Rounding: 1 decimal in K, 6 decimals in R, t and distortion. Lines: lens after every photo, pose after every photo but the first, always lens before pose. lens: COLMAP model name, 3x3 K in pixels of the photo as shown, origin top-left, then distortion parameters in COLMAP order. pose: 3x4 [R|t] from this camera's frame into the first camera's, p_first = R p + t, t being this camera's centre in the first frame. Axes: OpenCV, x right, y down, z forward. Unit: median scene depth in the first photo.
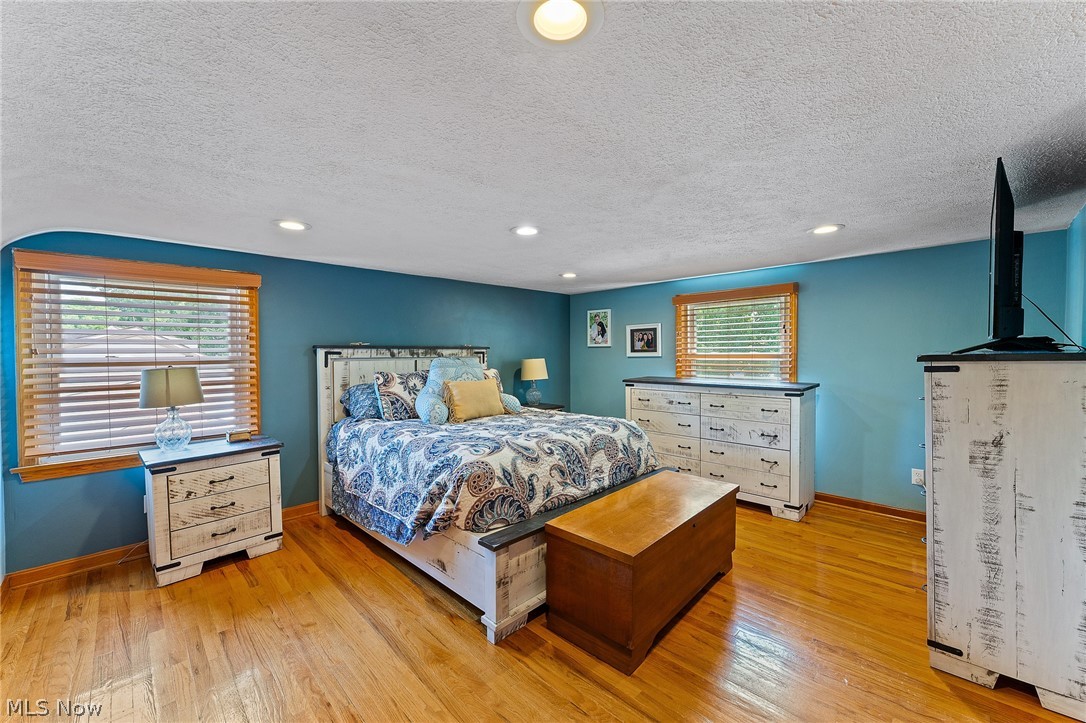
lens RADIAL K [[429.6, 0, 540.0], [0, 429.6, 364.2], [0, 0, 1]] dist [-0.001970, -0.000252]
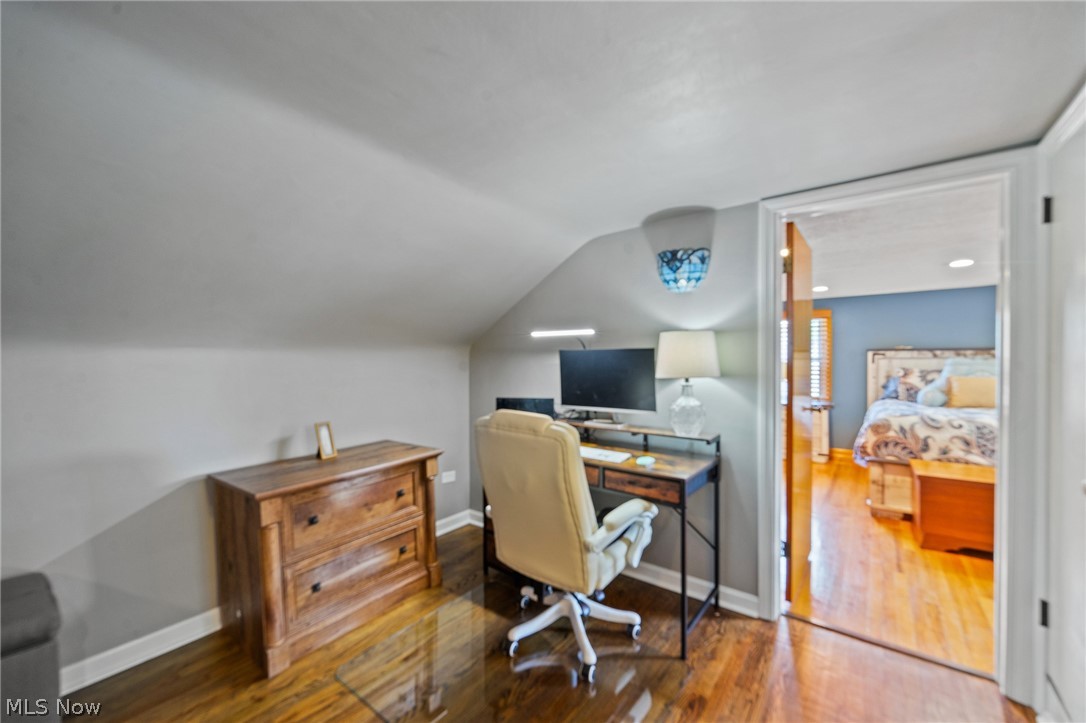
lens RADIAL K [[429.6, 0, 542.2], [0, 429.6, 362.5], [0, 0, 1]] dist [-0.001970, -0.000252]
pose [[0.133912, 0.018584, -0.990819, 0.888910], [-0.019541, 0.999679, 0.016109, 0.001623], [0.990801, 0.017204, 0.134232, -0.377450]]
